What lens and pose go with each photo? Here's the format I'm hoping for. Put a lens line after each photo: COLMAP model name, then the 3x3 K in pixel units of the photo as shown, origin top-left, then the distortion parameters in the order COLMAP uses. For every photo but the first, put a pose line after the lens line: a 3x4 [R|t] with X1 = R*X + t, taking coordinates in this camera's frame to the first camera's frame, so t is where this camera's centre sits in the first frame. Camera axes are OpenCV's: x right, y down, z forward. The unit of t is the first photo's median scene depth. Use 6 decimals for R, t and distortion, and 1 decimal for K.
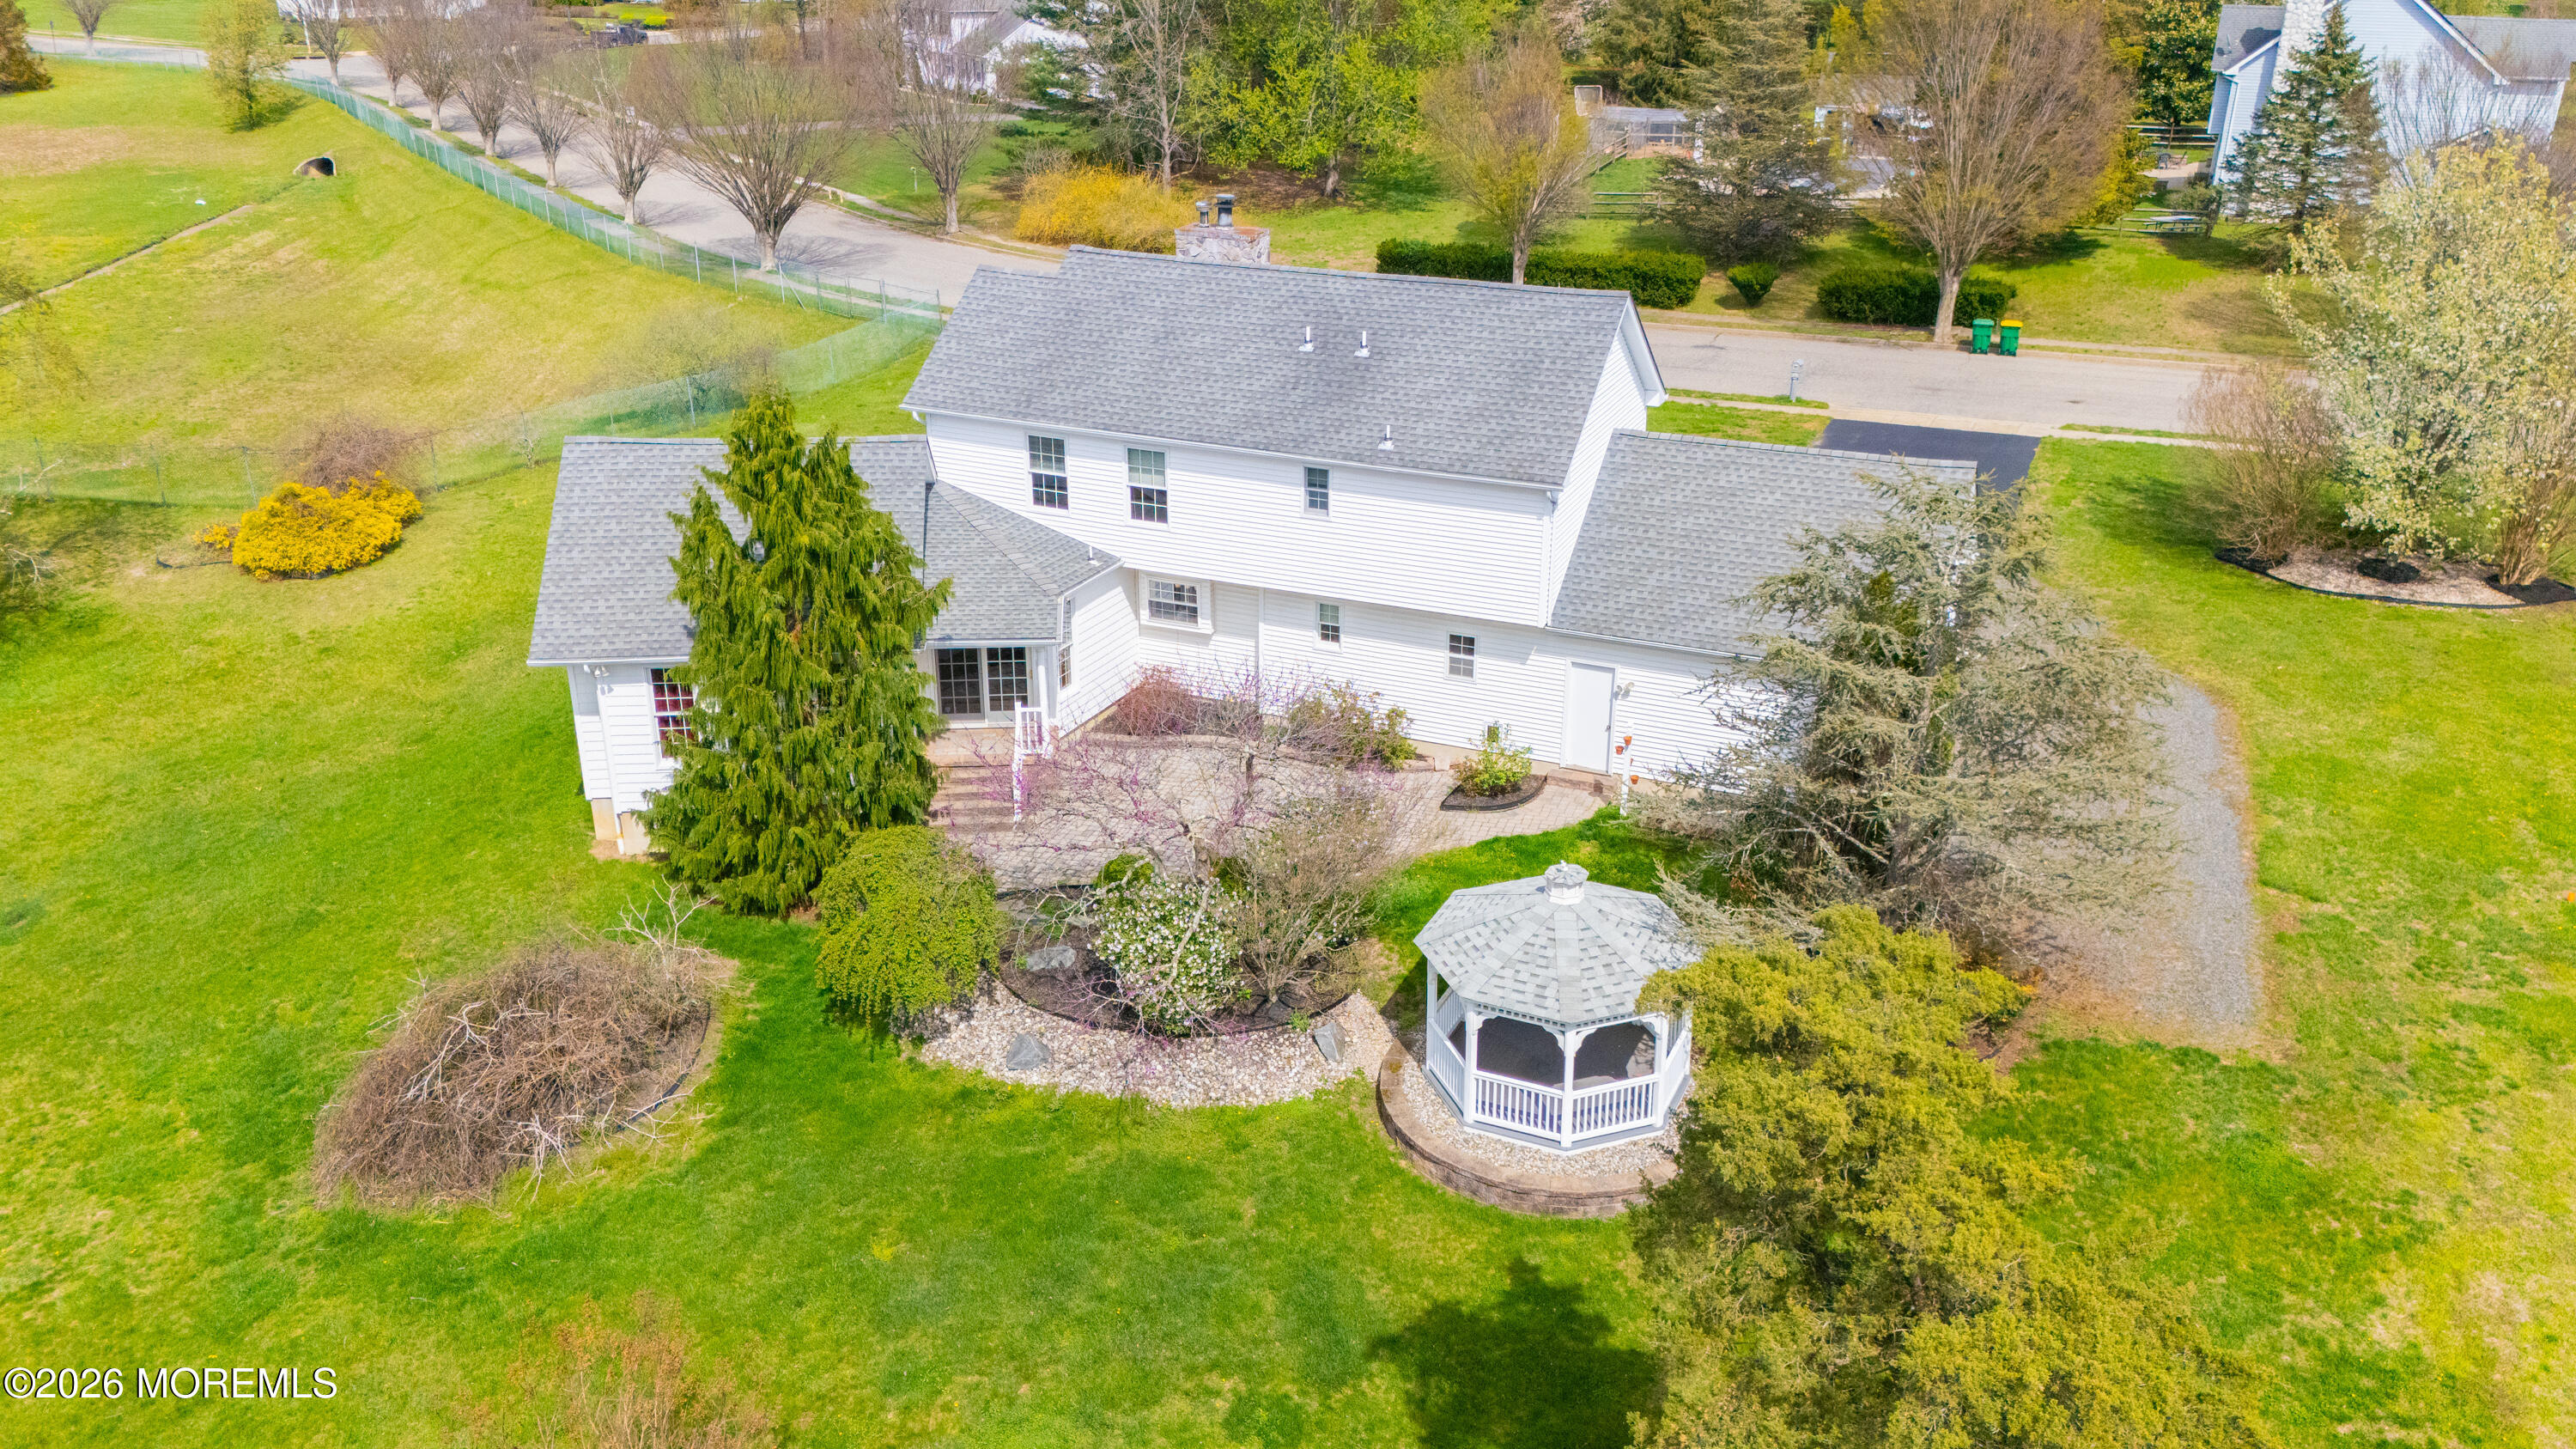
lens RADIAL K [[2060.7, 0, 1340.9], [0, 2060.7, 660.6], [0, 0, 1]] dist [0.035577, -0.004506]
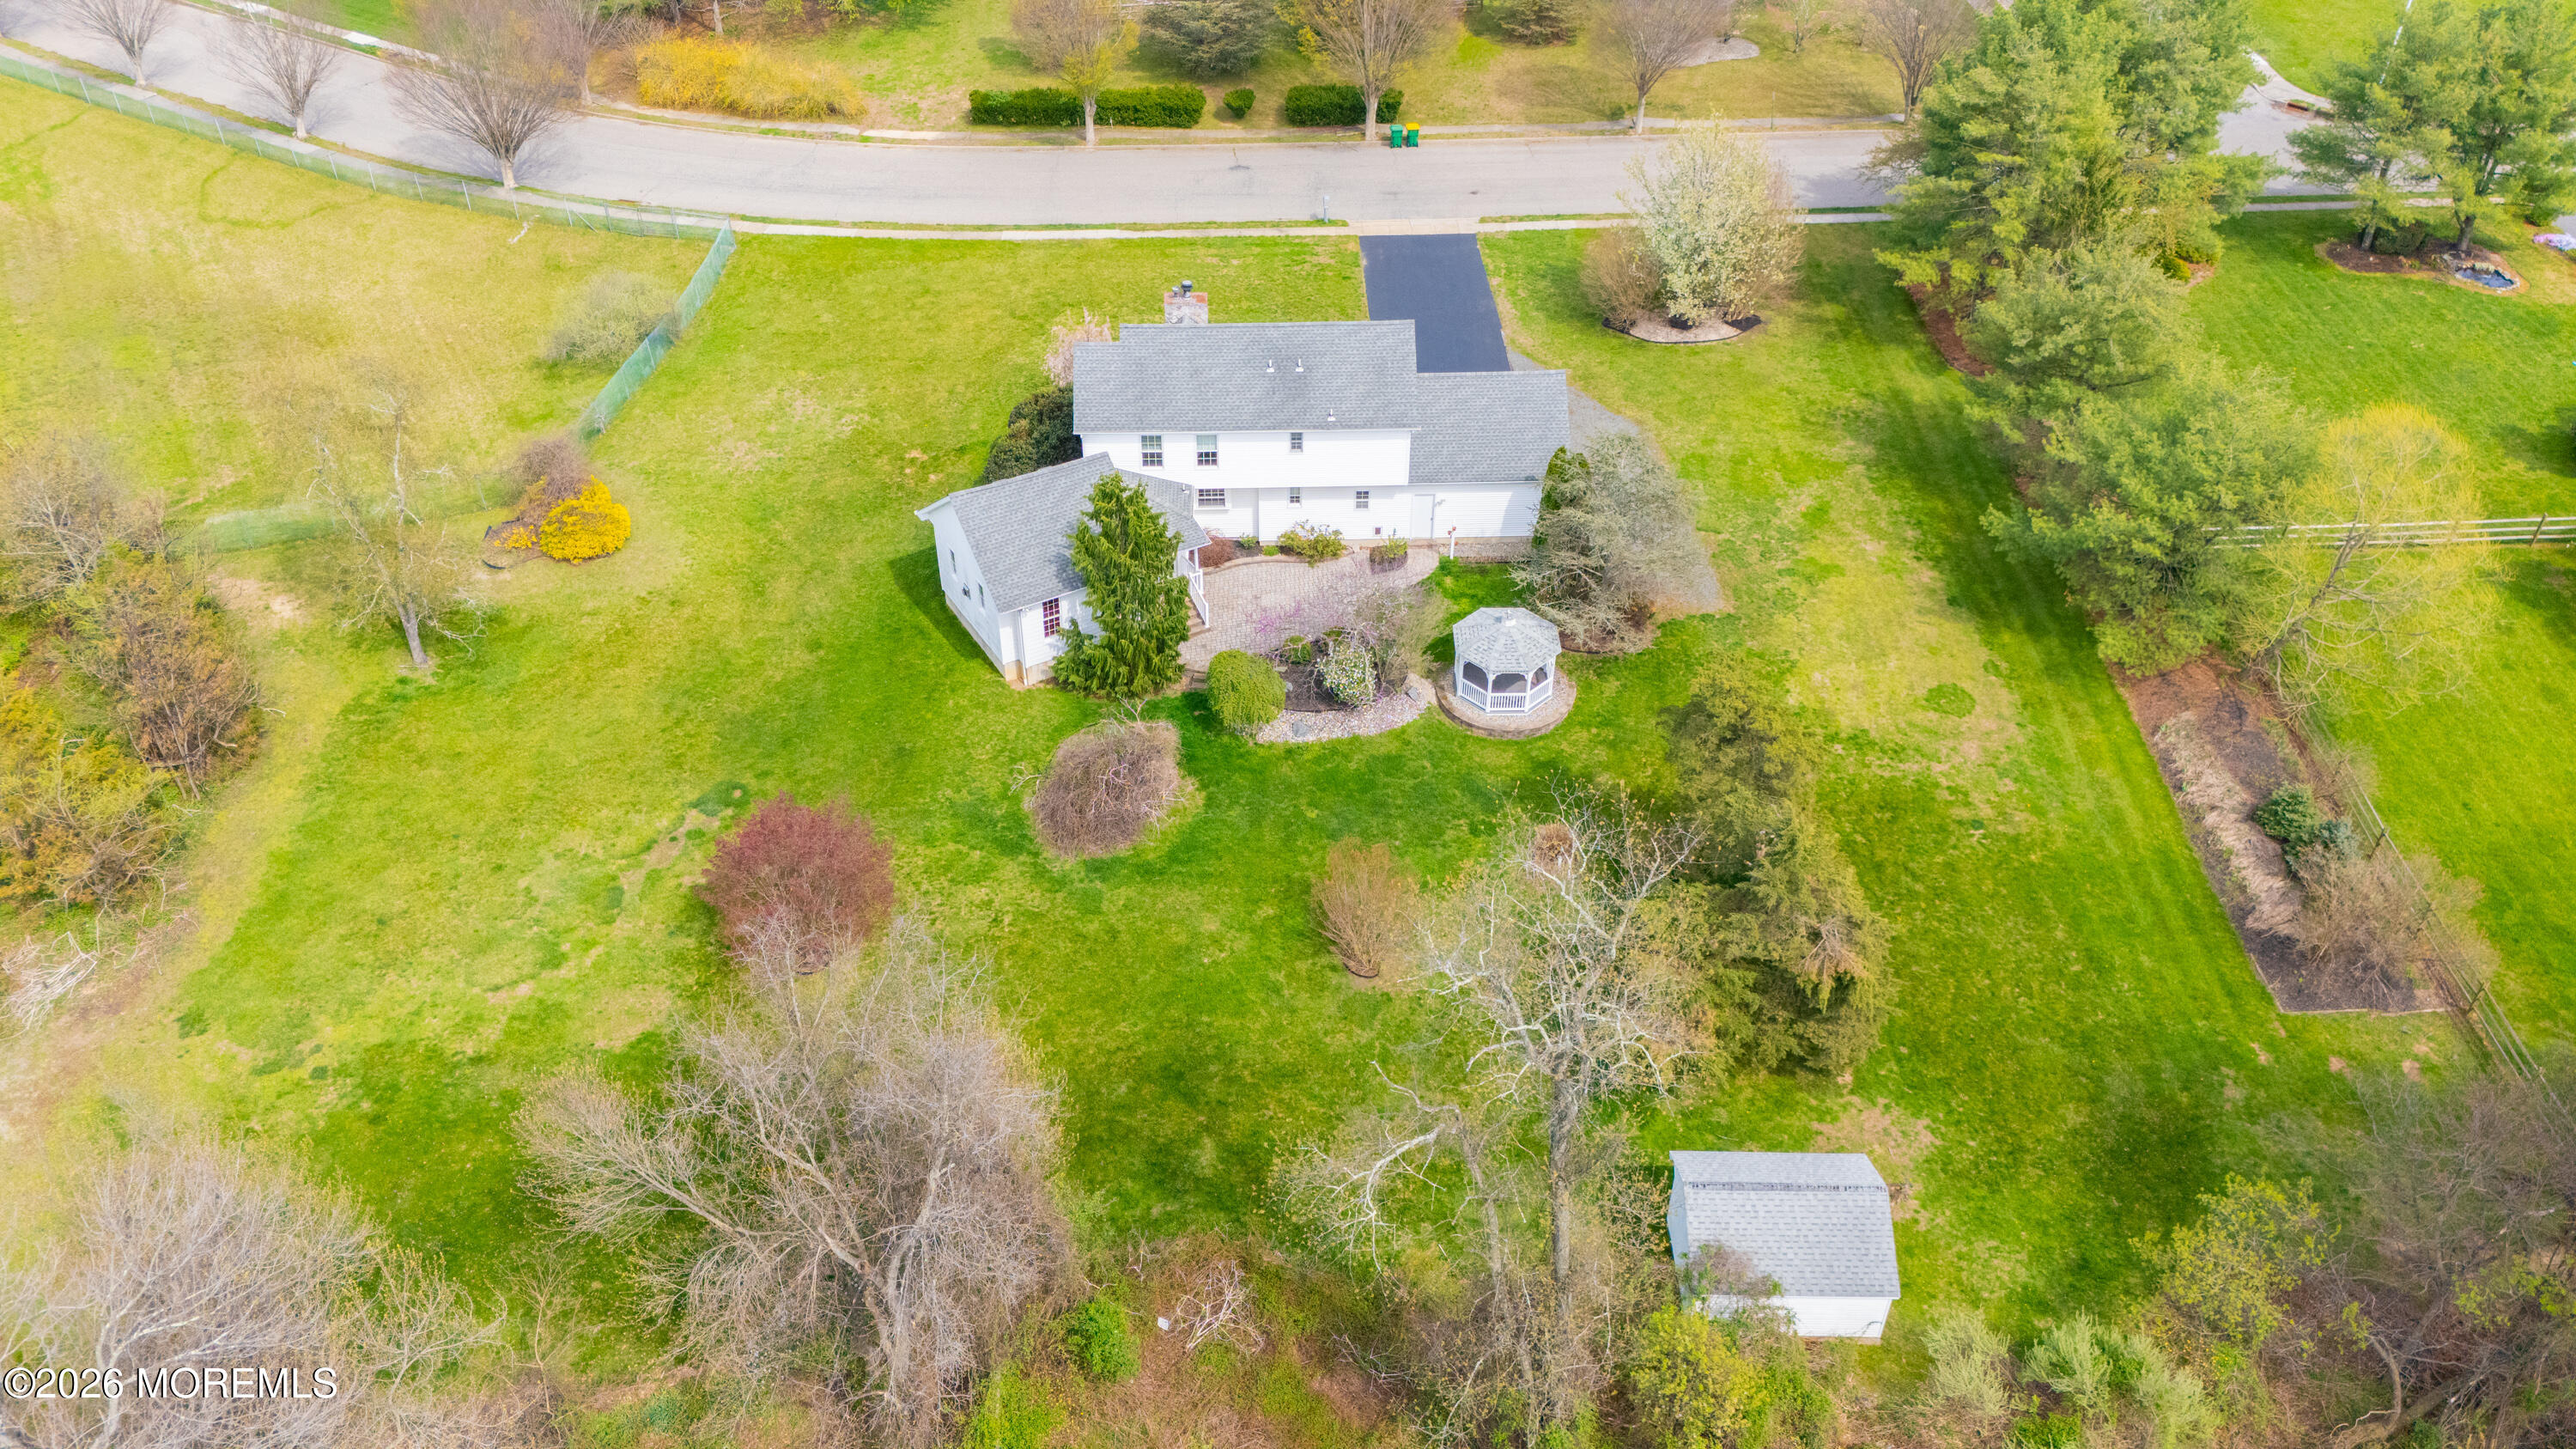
lens RADIAL K [[1922.1, 0, 1299.5], [0, 1922.1, 722.0], [0, 0, 1]] dist [0.067889, -0.063236]
pose [[0.909261, -0.261768, 0.323607, -0.765563], [0.153565, 0.933607, 0.323721, -0.479311], [-0.386862, -0.244652, 0.889091, -0.884040]]
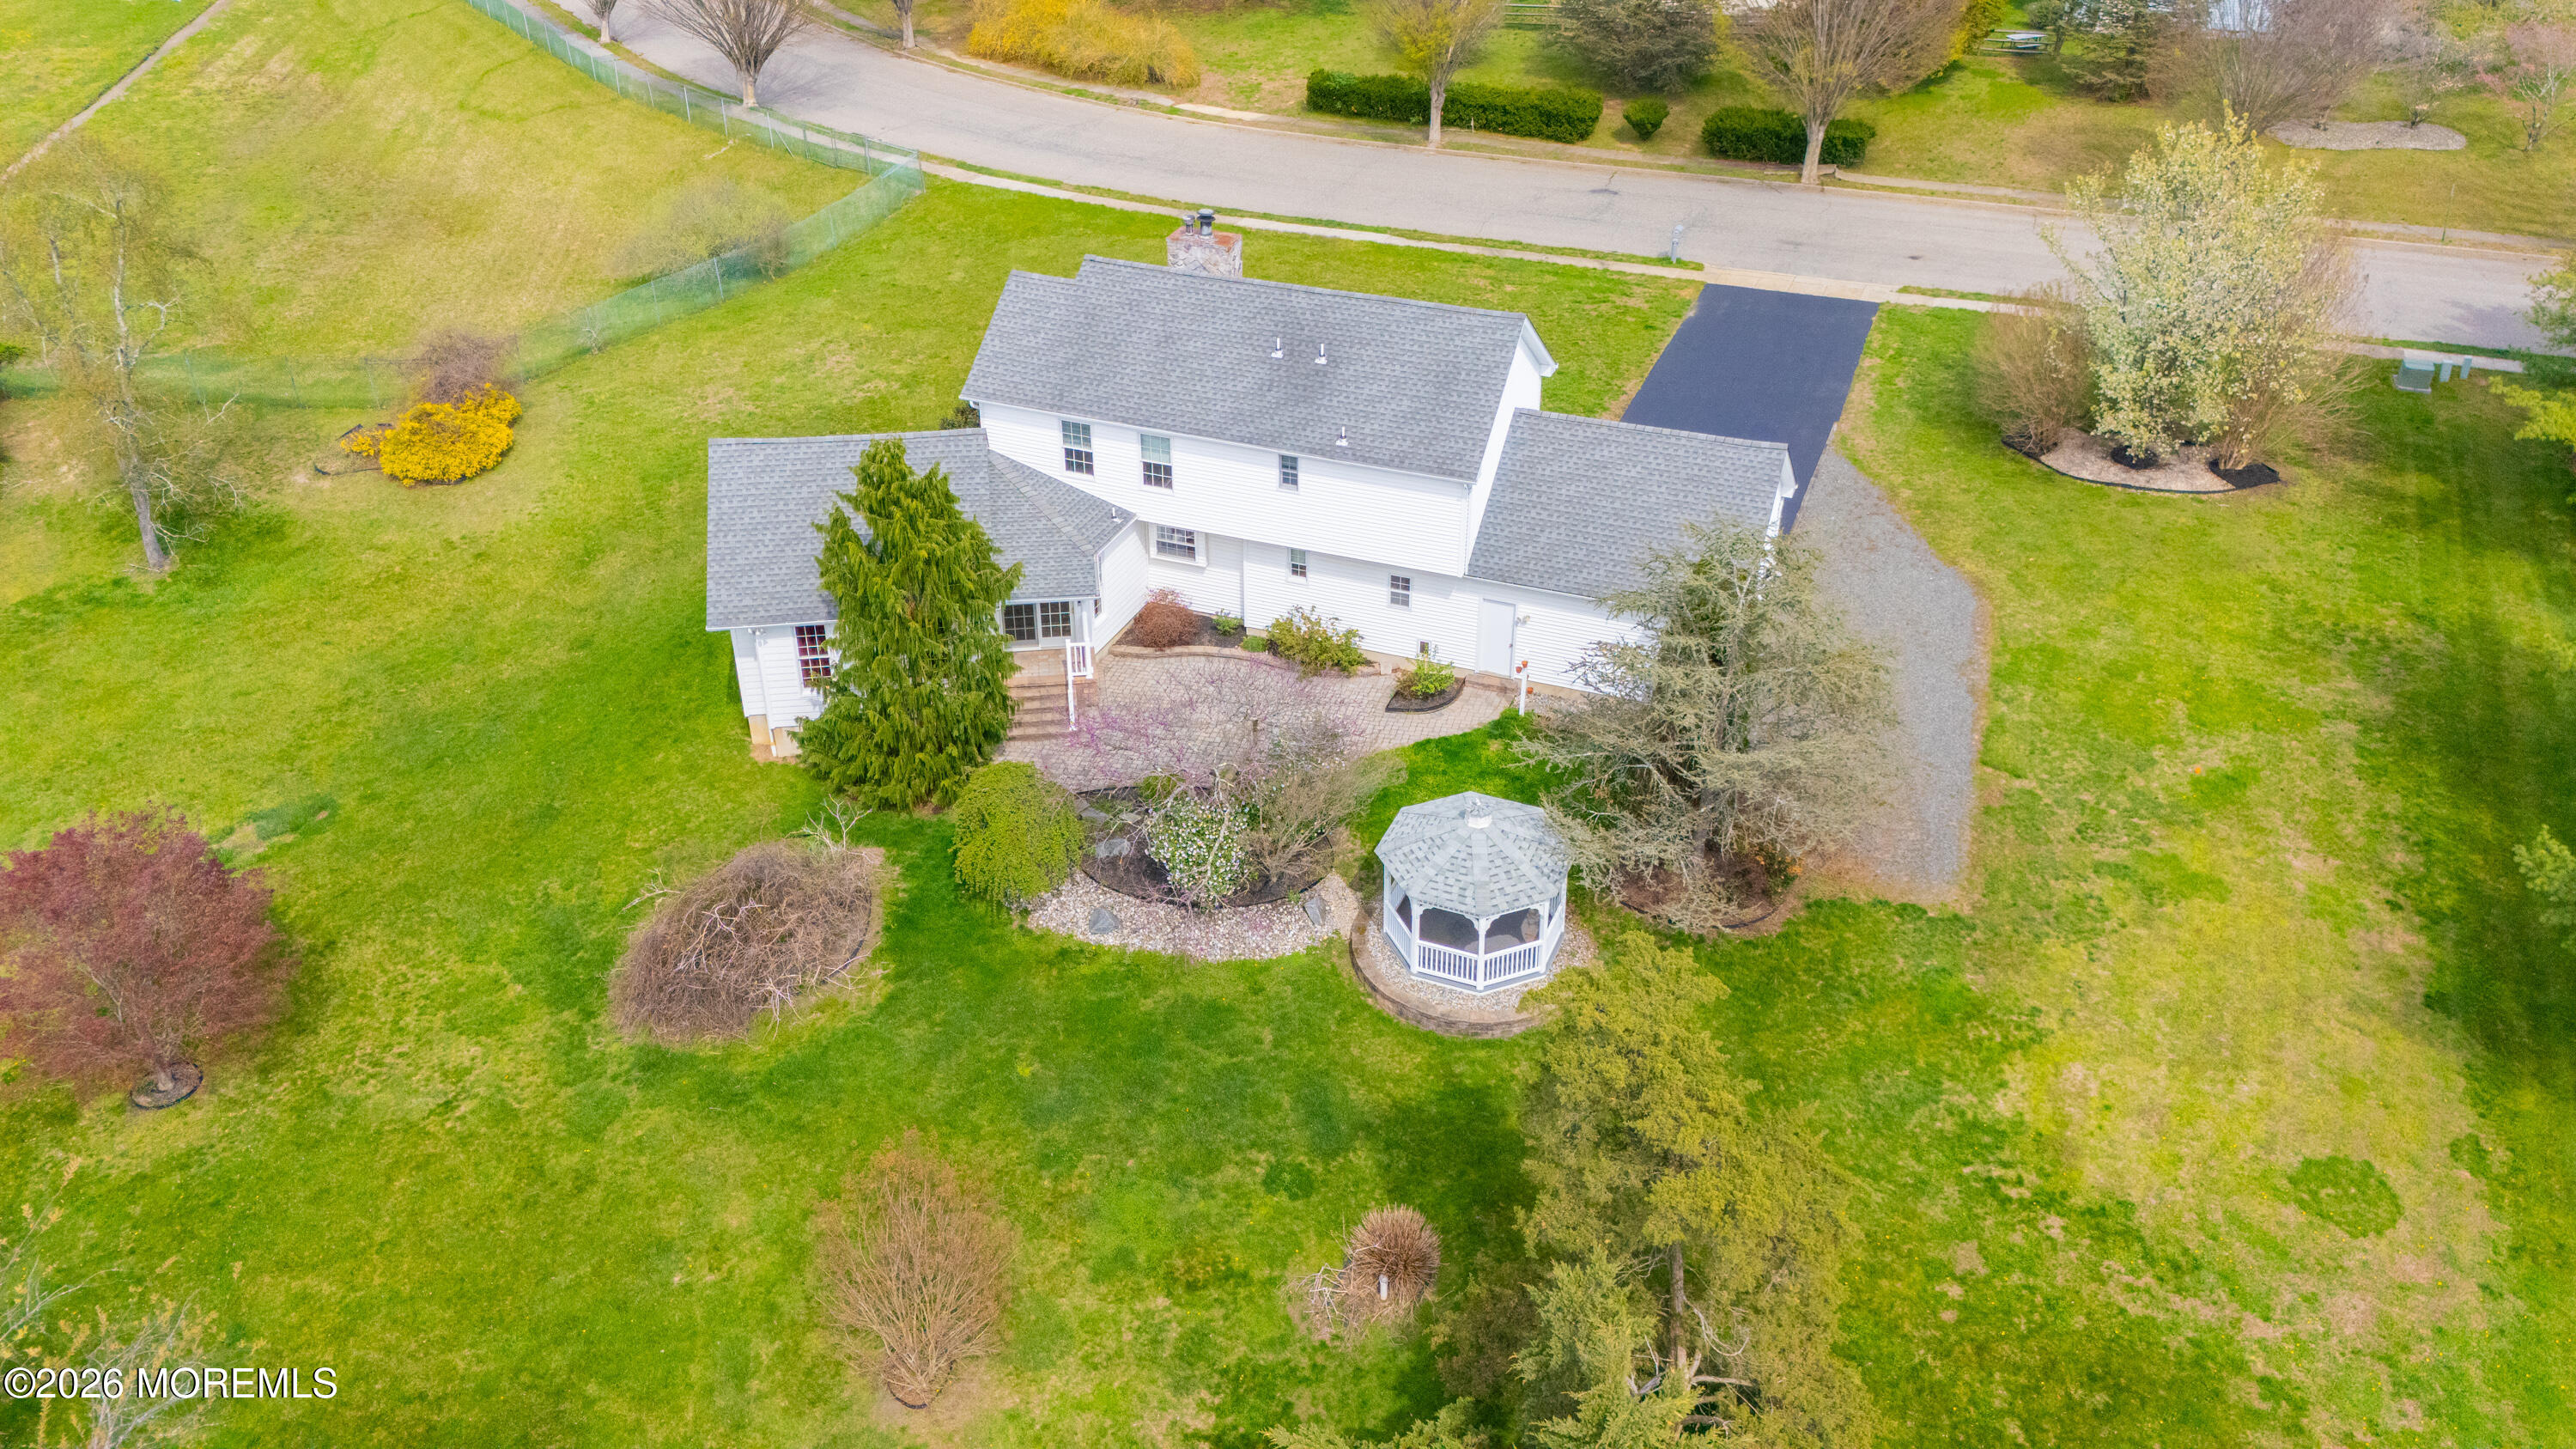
lens RADIAL K [[2067.6, 0, 1300.8], [0, 2067.6, 618.2], [0, 0, 1]] dist [0.062105, -0.061300]
pose [[0.999571, -0.021119, 0.020292, -0.034513], [0.017872, 0.988732, 0.148624, -0.195887], [-0.023202, -0.148198, 0.988686, -0.333837]]
